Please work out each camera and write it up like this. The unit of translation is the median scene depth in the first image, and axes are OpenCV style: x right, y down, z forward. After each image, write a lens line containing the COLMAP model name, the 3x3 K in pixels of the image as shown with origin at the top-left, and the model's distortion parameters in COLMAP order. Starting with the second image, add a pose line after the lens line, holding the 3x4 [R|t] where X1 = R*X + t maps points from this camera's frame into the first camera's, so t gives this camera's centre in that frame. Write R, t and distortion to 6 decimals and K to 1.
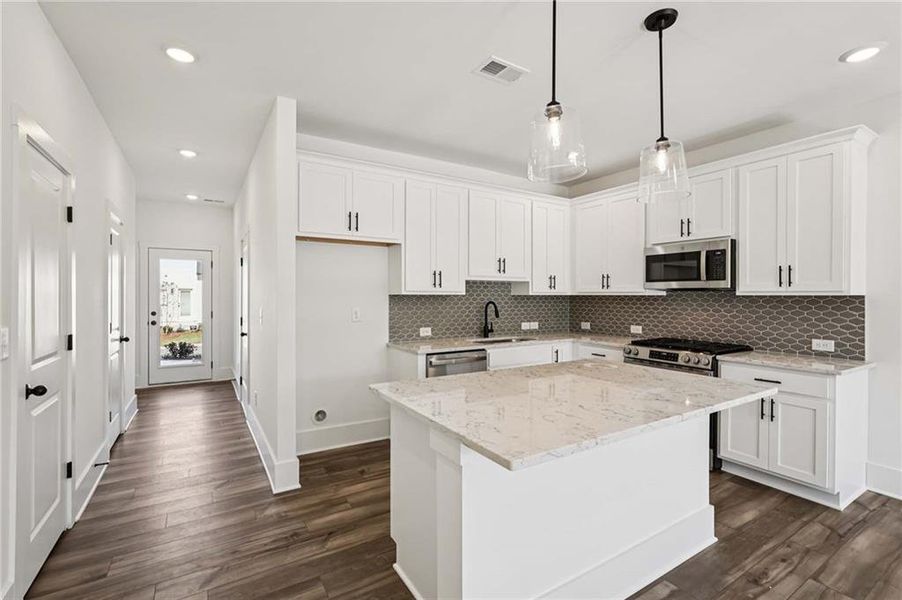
lens RADIAL K [[405.2, 0, 452.2], [0, 405.2, 296.0], [0, 0, 1]] dist [-0.011002, 0.007882]
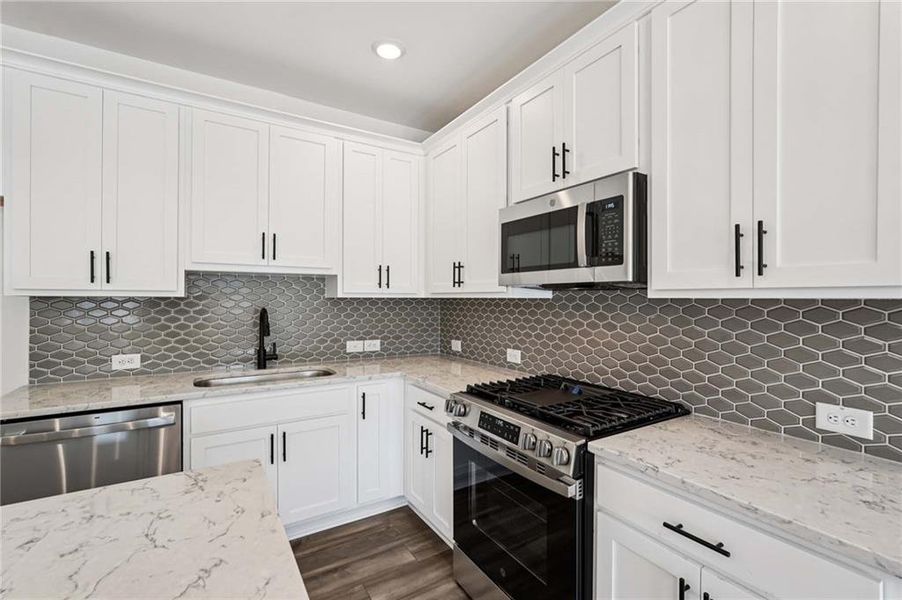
lens RADIAL K [[405.2, 0, 448.0], [0, 405.2, 298.2], [0, 0, 1]] dist [-0.011002, 0.007882]
pose [[0.999979, 0.001246, -0.006419, 0.422173], [-0.001252, 0.999999, -0.000933, -0.000911], [0.006418, 0.000941, 0.999979, 0.477380]]
